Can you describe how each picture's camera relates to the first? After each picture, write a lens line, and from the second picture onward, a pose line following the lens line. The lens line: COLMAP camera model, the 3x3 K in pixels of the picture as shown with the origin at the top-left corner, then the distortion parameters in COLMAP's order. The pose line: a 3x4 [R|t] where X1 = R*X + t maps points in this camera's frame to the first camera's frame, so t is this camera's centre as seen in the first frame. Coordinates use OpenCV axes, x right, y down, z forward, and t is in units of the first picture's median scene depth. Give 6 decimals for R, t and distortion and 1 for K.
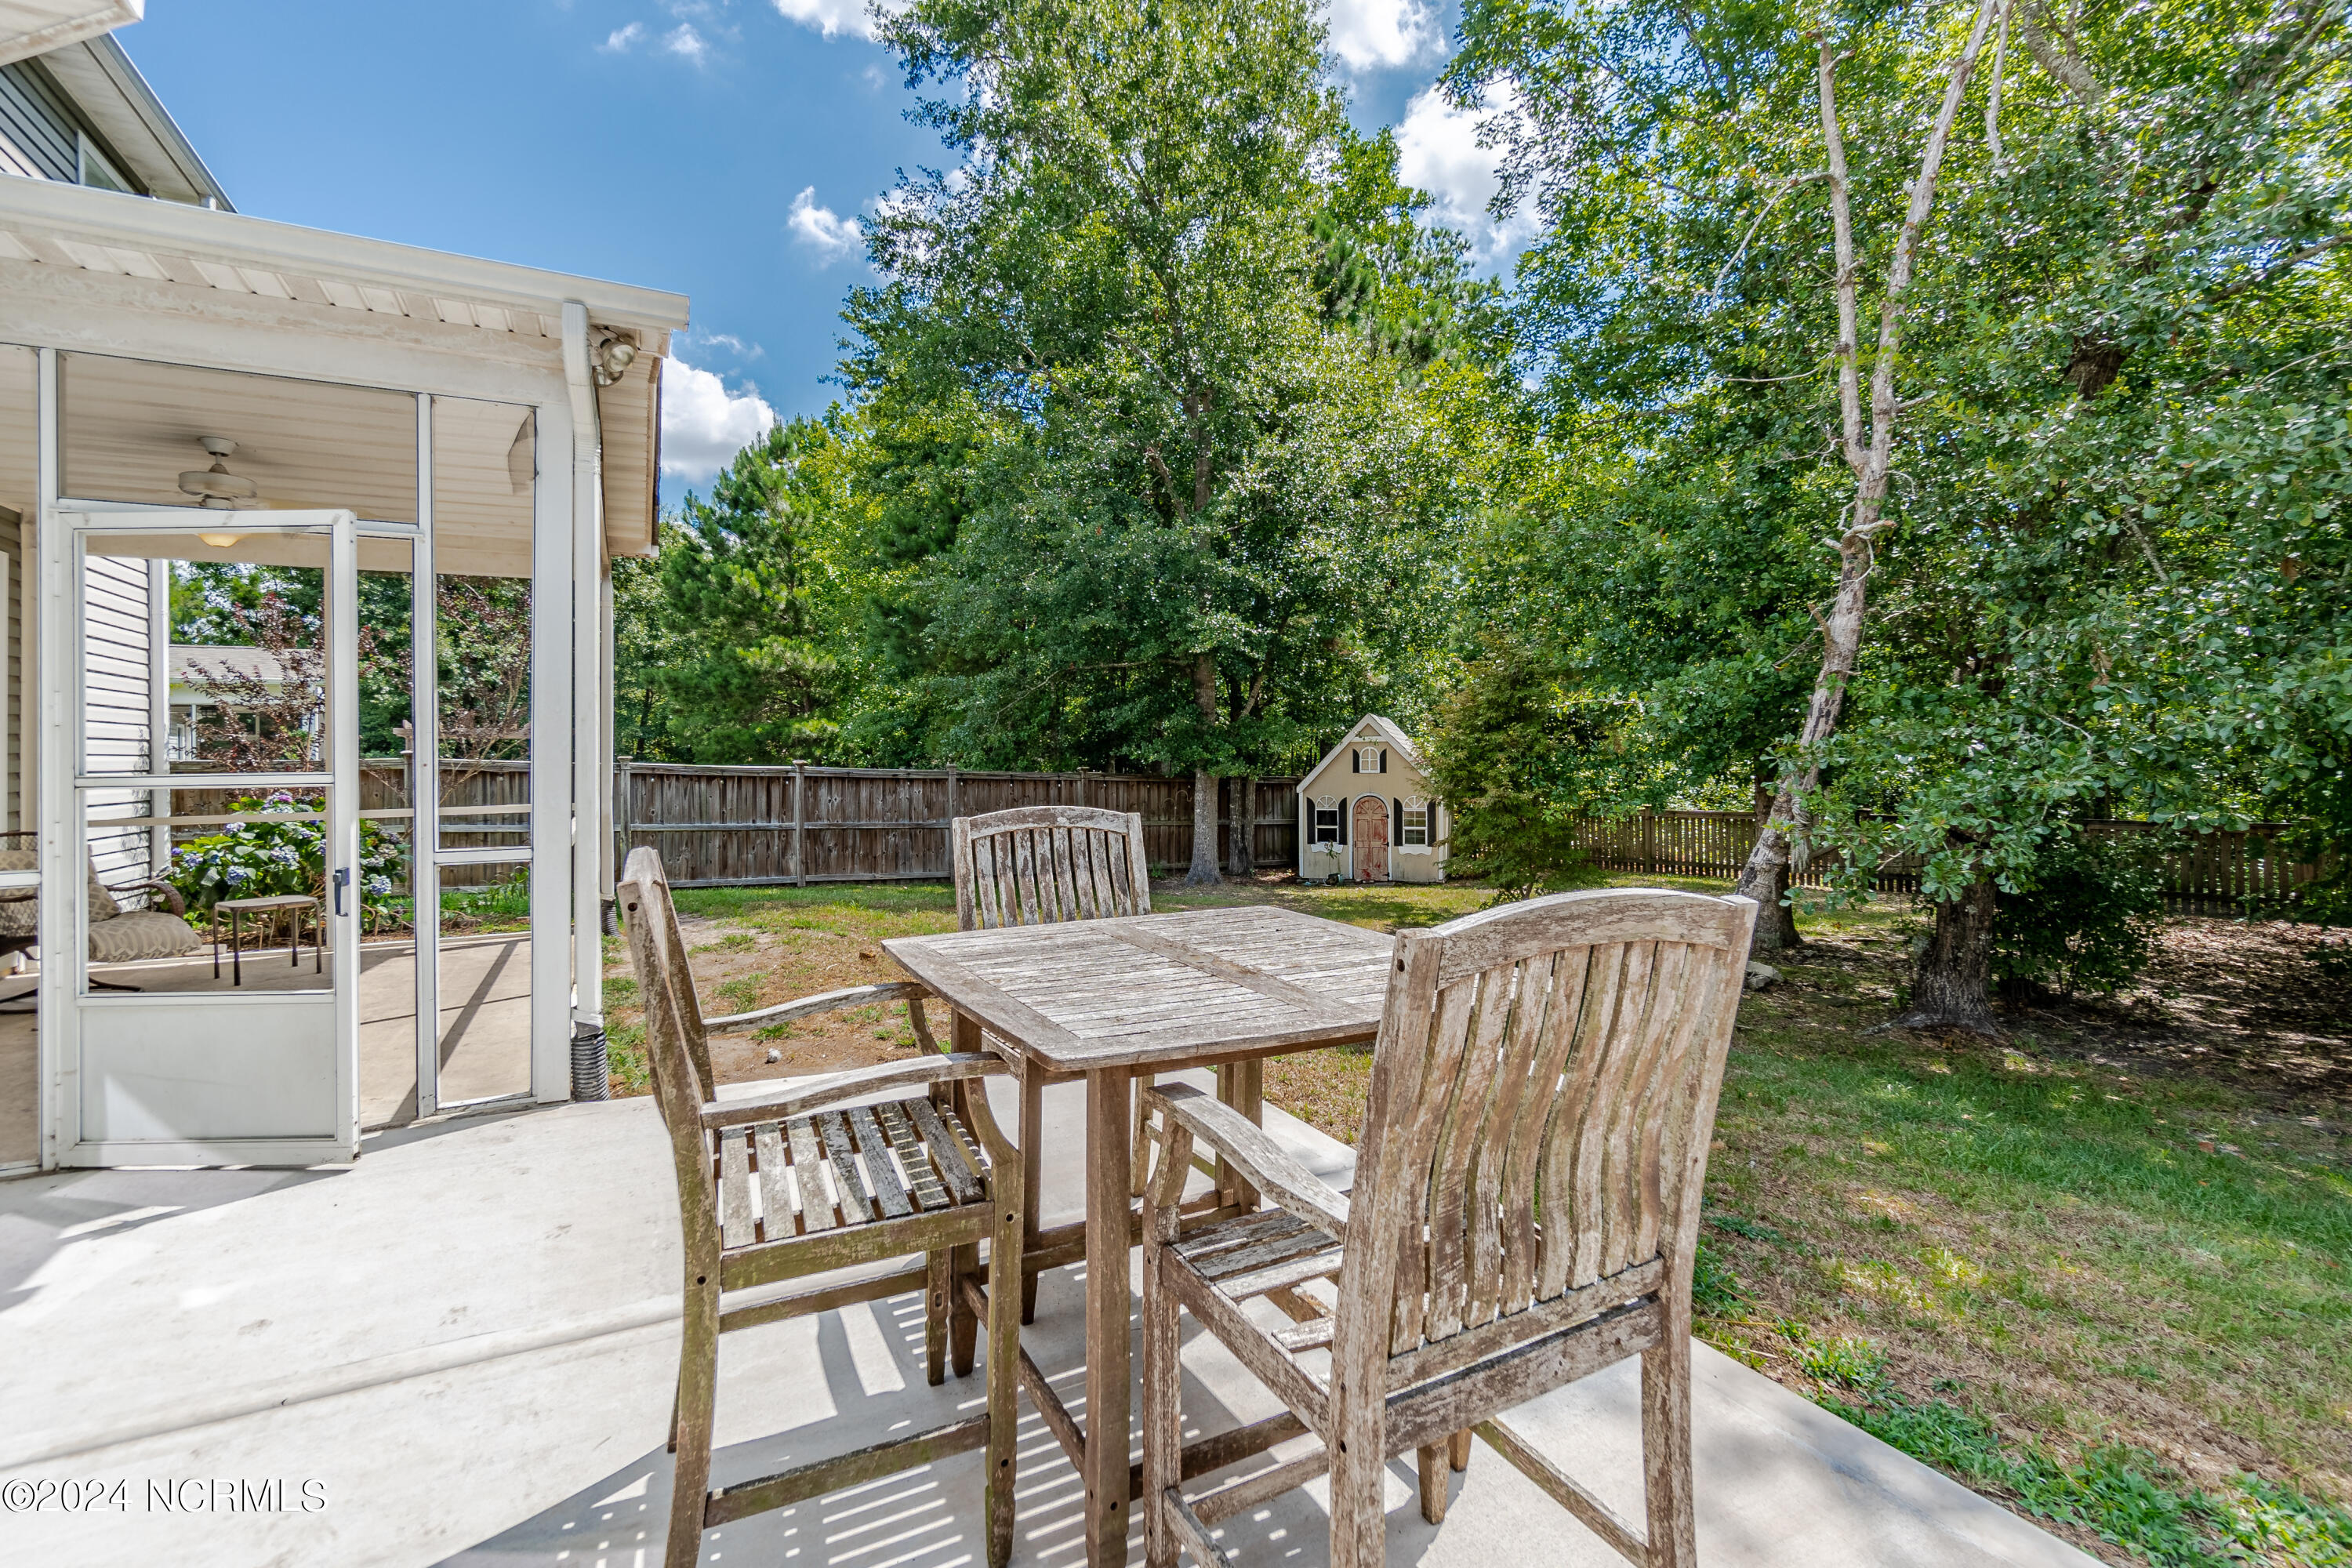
lens RADIAL K [[1025.1, 0, 1185.4], [0, 1025.1, 740.3], [0, 0, 1]] dist [-0.005357, -0.000226]
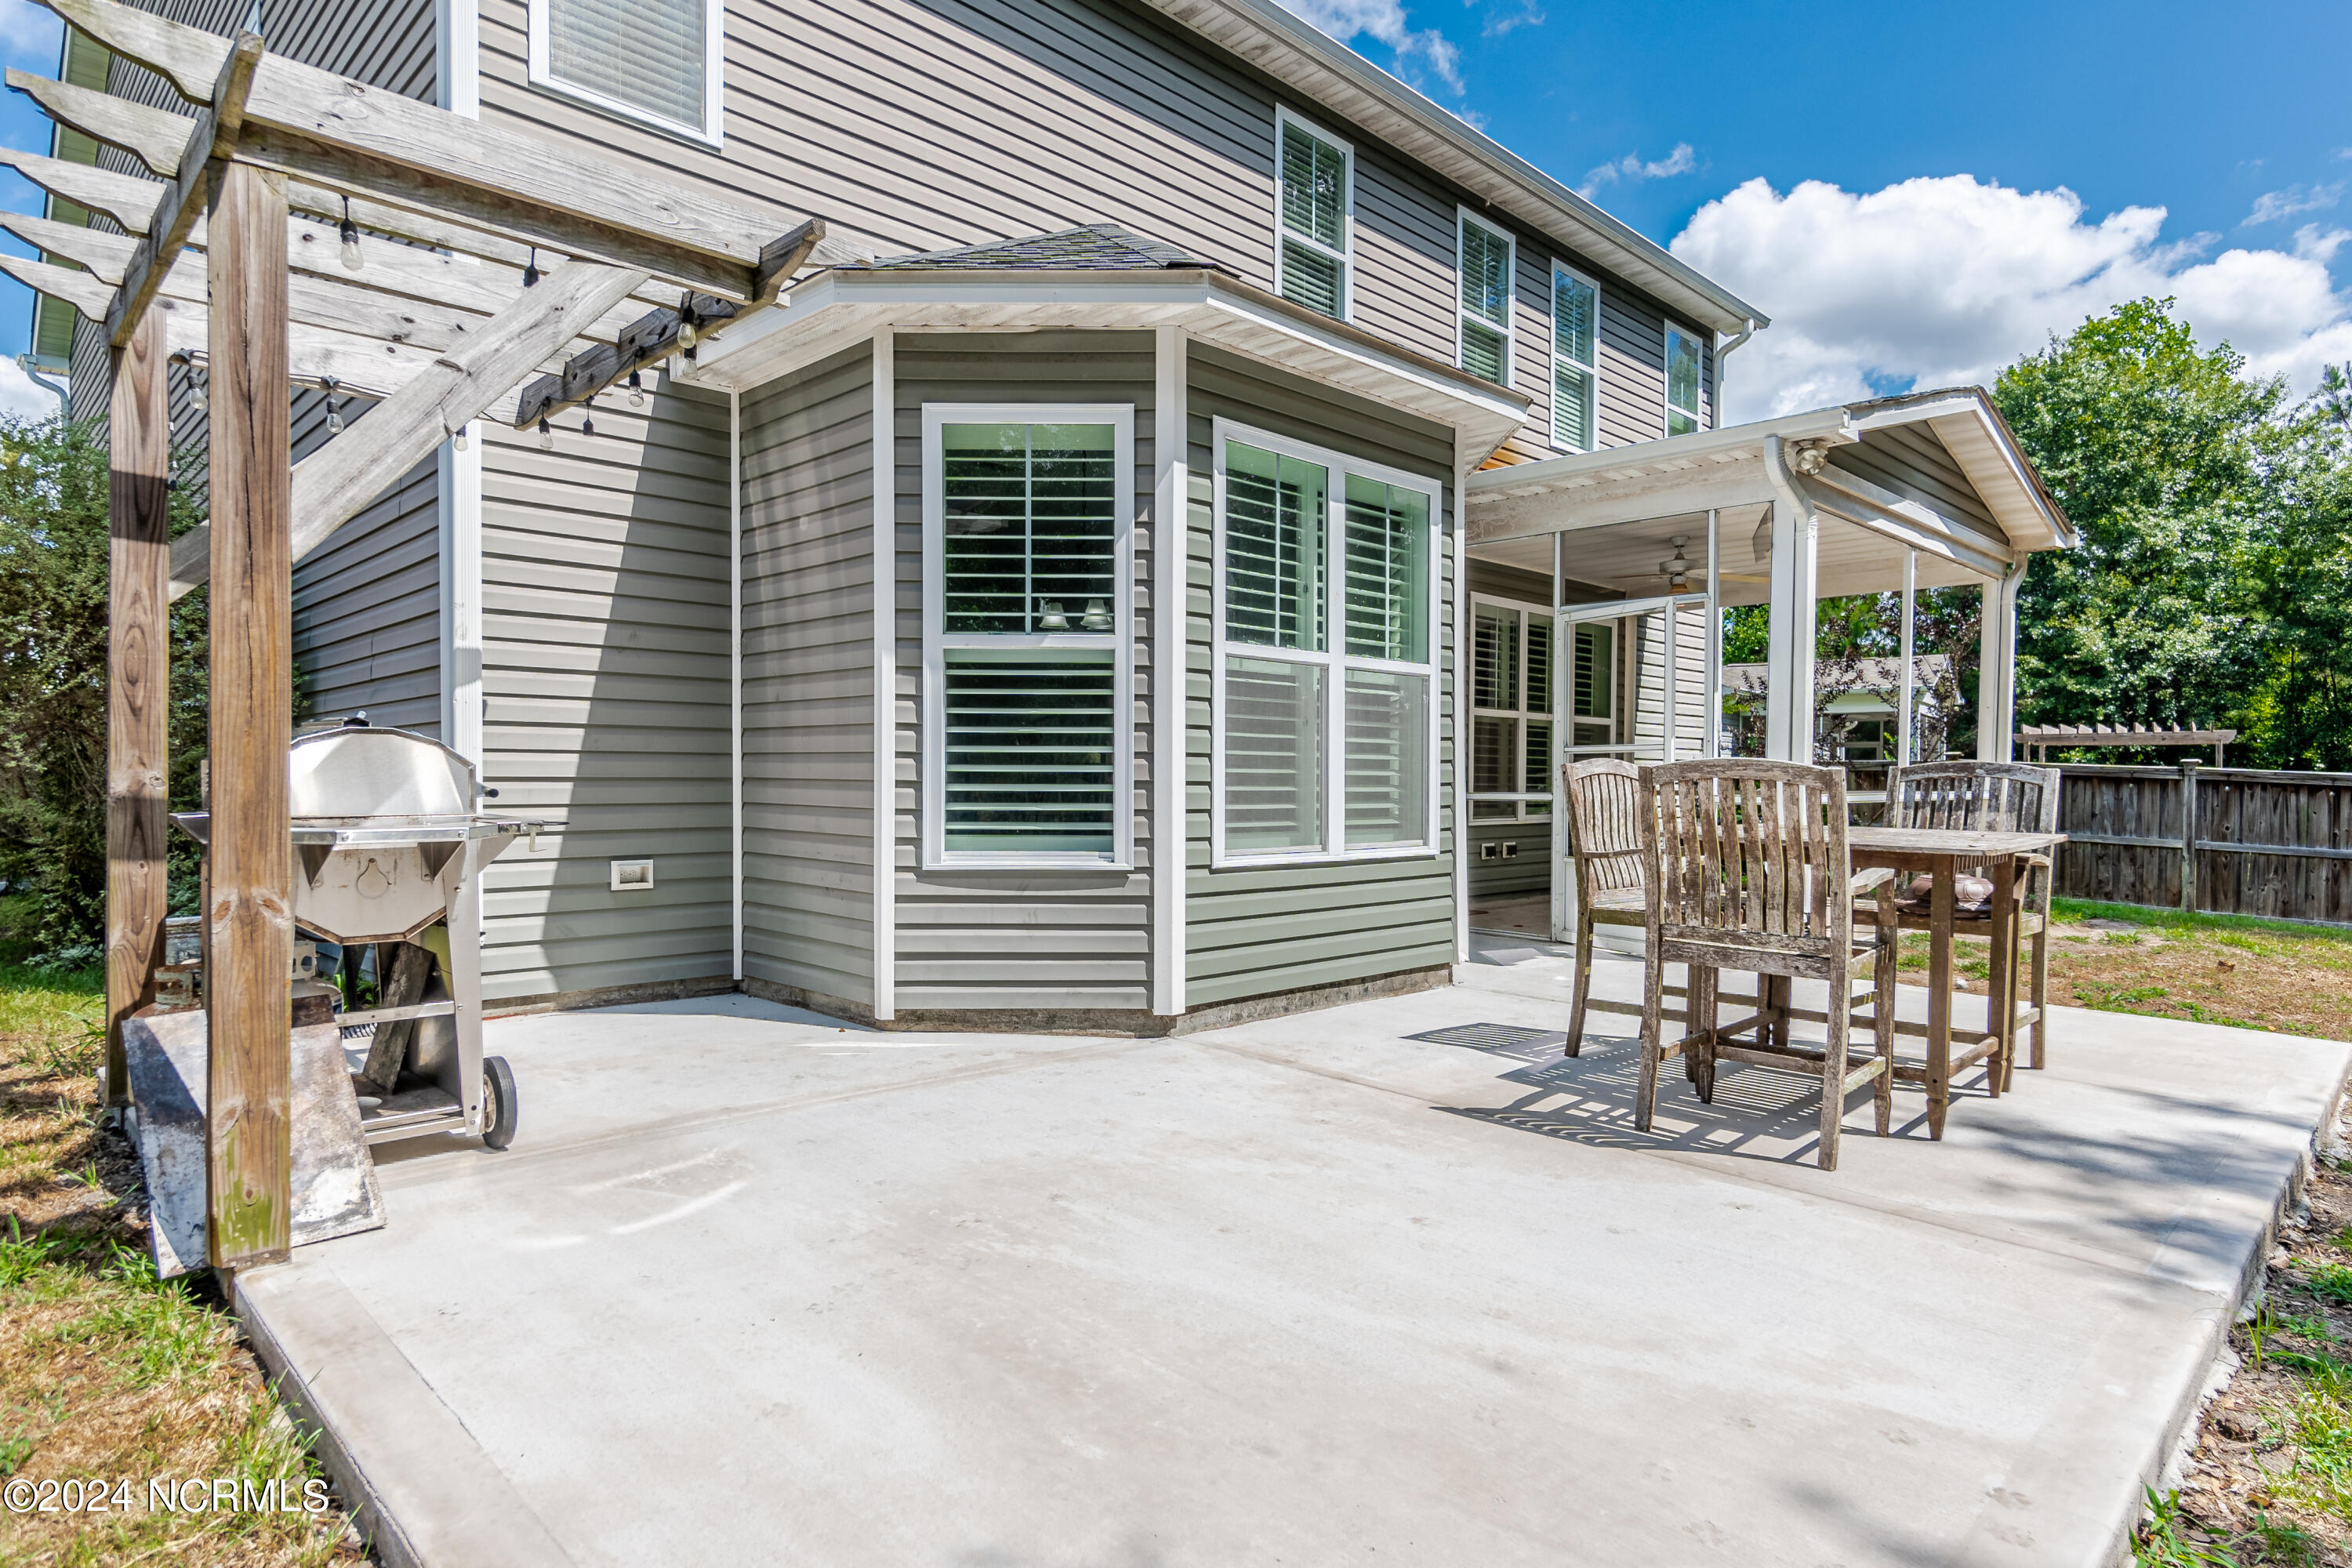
lens RADIAL K [[1296.7, 0, 1162.2], [0, 1296.7, 791.8], [0, 0, 1]] dist [0.002039, -0.001874]
pose [[0.265995, 0.024762, -0.963656, 0.204802], [0.002597, 0.999648, 0.026404, 0.009605], [0.963971, -0.009526, 0.265837, -0.076785]]
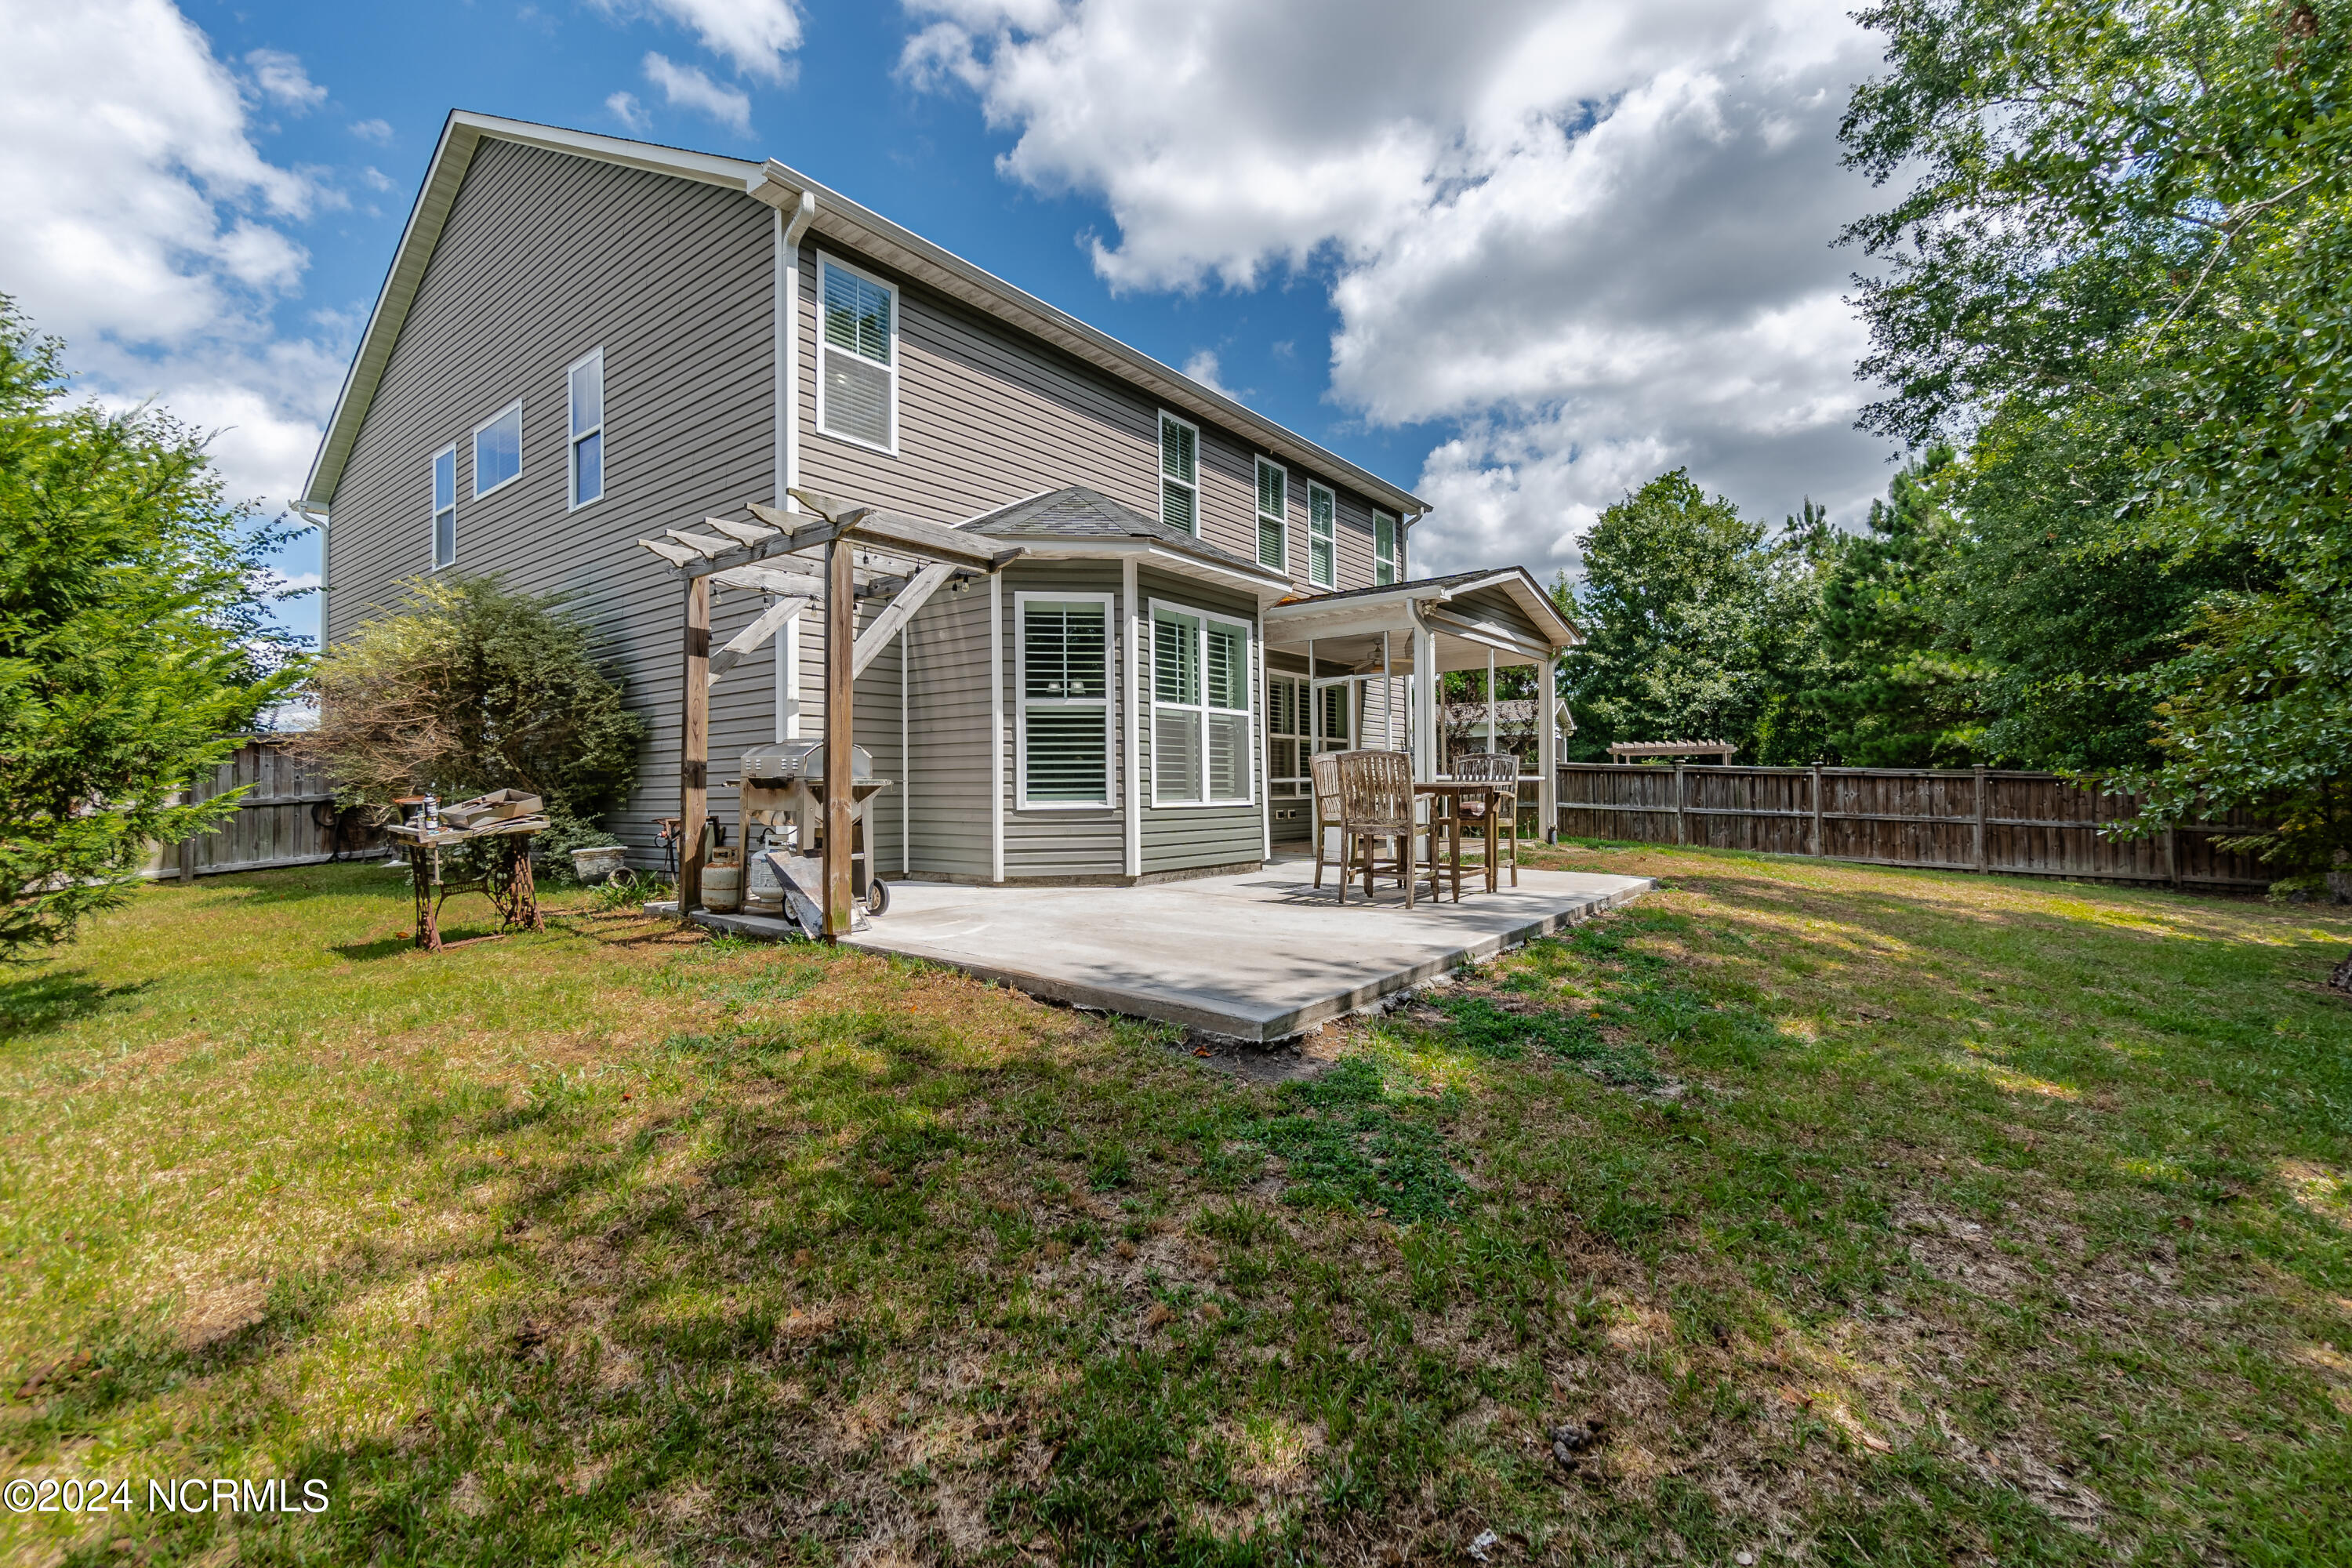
lens RADIAL K [[1025.1, 0, 1163.9], [0, 1025.1, 767.9], [0, 0, 1]] dist [-0.005357, -0.000226]
pose [[0.392181, -0.012669, -0.919801, 0.393312], [0.016251, 0.999845, -0.006842, 0.019580], [0.919745, -0.012264, 0.392326, -0.182405]]
